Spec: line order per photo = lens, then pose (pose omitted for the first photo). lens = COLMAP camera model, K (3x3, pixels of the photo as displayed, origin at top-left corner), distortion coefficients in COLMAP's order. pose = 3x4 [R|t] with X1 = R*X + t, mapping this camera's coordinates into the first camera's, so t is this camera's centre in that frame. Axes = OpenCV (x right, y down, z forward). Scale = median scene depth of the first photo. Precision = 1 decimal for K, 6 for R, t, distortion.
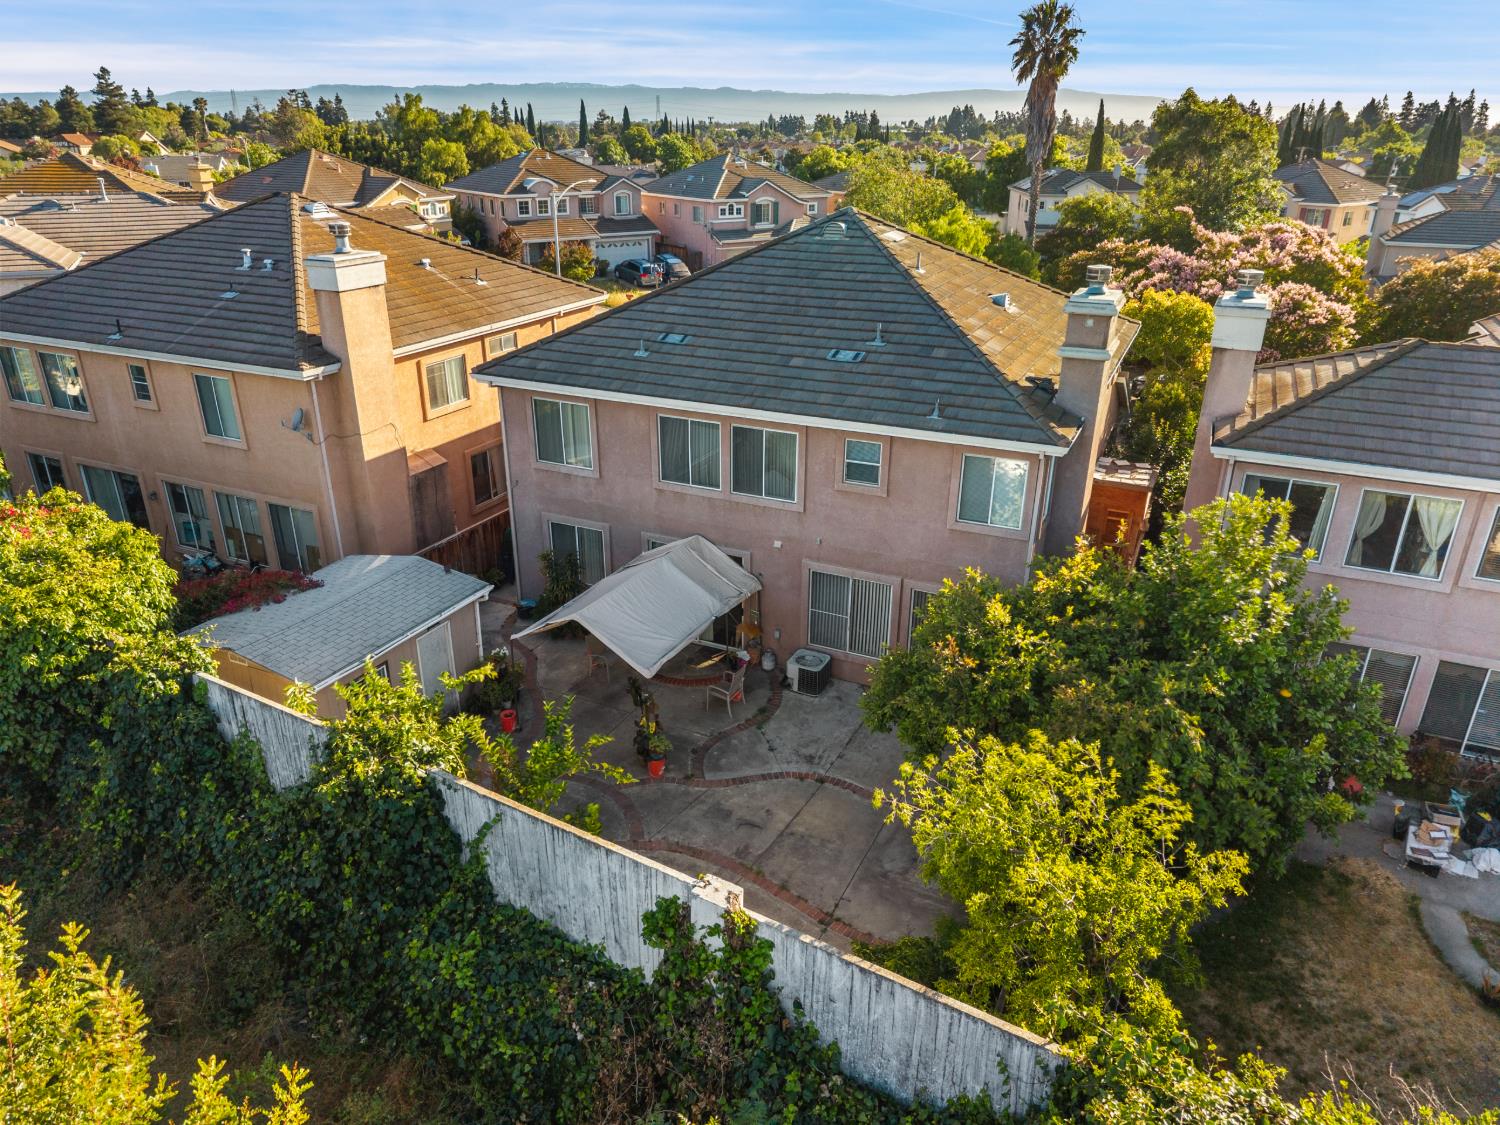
lens RADIAL K [[1005.8, 0, 744.6], [0, 1005.8, 577.0], [0, 0, 1]] dist [0.004439, -0.003223]
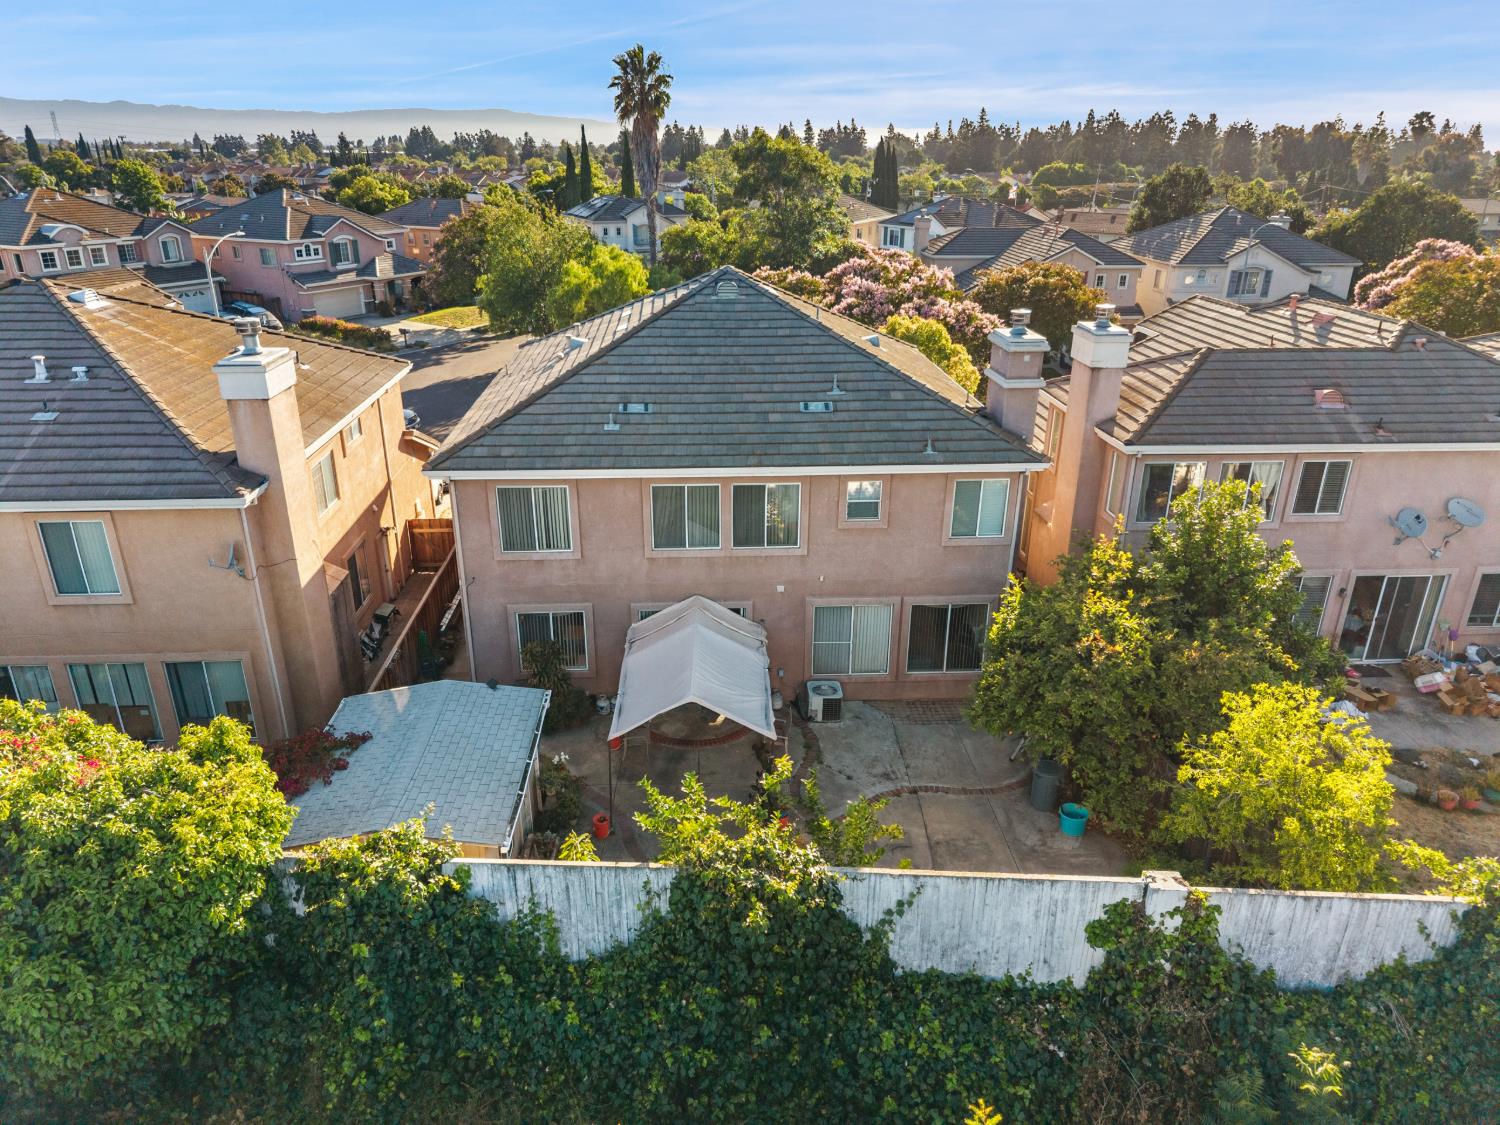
lens RADIAL K [[1006.3, 0, 745.4], [0, 1006.3, 569.9], [0, 0, 1]] dist [0.004205, -0.001369]
pose [[0.878748, -0.185556, 0.439740, -0.445797], [0.195253, 0.980470, 0.023546, -0.081977], [-0.435521, 0.065170, 0.897816, 0.065566]]
